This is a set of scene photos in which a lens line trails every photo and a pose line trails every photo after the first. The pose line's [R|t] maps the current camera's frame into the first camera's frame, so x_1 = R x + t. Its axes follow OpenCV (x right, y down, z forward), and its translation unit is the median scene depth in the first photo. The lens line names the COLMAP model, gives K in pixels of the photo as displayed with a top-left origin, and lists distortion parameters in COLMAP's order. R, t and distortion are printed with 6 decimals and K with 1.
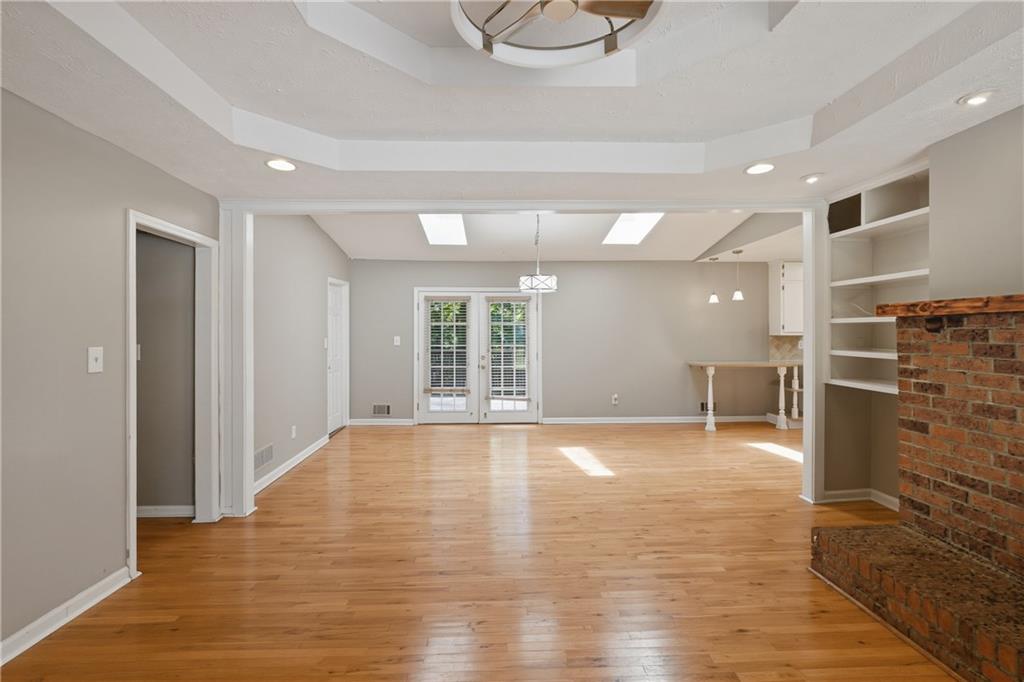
lens RADIAL K [[474.4, 0, 511.5], [0, 474.4, 332.8], [0, 0, 1]] dist [-0.008361, 0.001475]
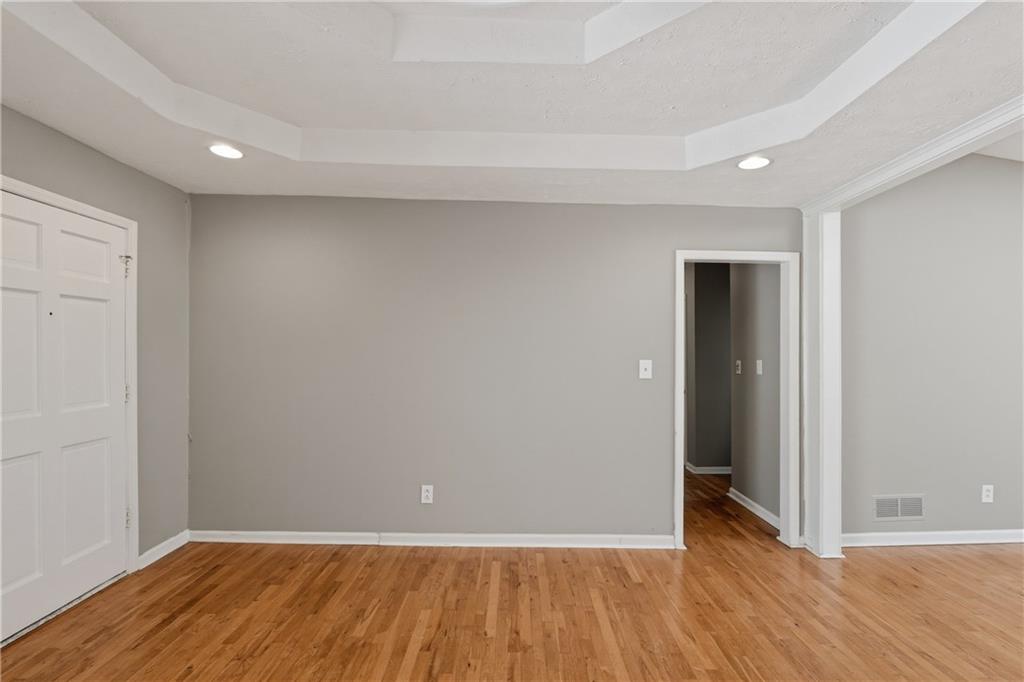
lens RADIAL K [[474.4, 0, 505.1], [0, 474.4, 349.7], [0, 0, 1]] dist [-0.008361, 0.001475]
pose [[-0.034879, -0.001151, -0.999391, 0.441462], [0.000554, 0.999999, -0.001171, 0.001451], [0.999391, -0.000595, -0.034878, 0.575502]]
